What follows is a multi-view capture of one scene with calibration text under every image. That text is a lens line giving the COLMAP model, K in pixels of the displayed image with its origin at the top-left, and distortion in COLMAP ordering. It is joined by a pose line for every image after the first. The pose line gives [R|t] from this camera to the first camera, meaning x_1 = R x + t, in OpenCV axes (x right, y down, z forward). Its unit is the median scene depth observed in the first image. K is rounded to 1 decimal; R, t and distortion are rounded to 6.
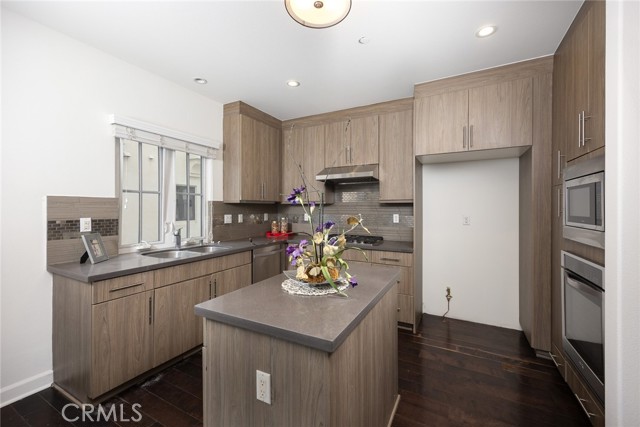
lens RADIAL K [[263.9, 0, 321.8], [0, 263.9, 204.9], [0, 0, 1]] dist [0.000417, -0.000022]
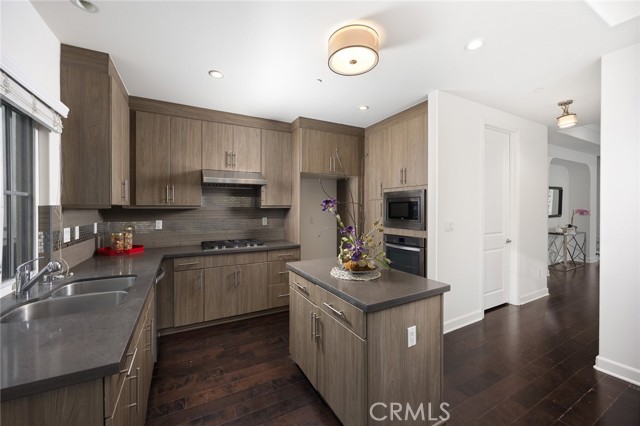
lens RADIAL K [[254.8, 0, 312.5], [0, 254.8, 211.1], [0, 0, 1]] dist [-0.000419, -0.000105]
pose [[0.564428, -0.007770, 0.825446, -0.546306], [-0.003549, 0.999924, 0.011839, -0.009319], [-0.825475, -0.009612, 0.564357, 0.210604]]
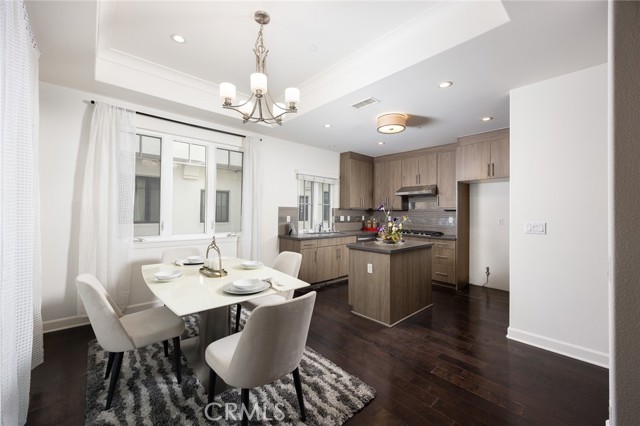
lens RADIAL K [[254.8, 0, 312.5], [0, 254.8, 211.1], [0, 0, 1]] dist [-0.000419, -0.000105]
pose [[0.930715, 0.006733, -0.365684, 0.080936], [-0.005016, 0.999971, 0.005646, -0.003856], [0.365711, -0.003420, 0.930722, -0.670568]]
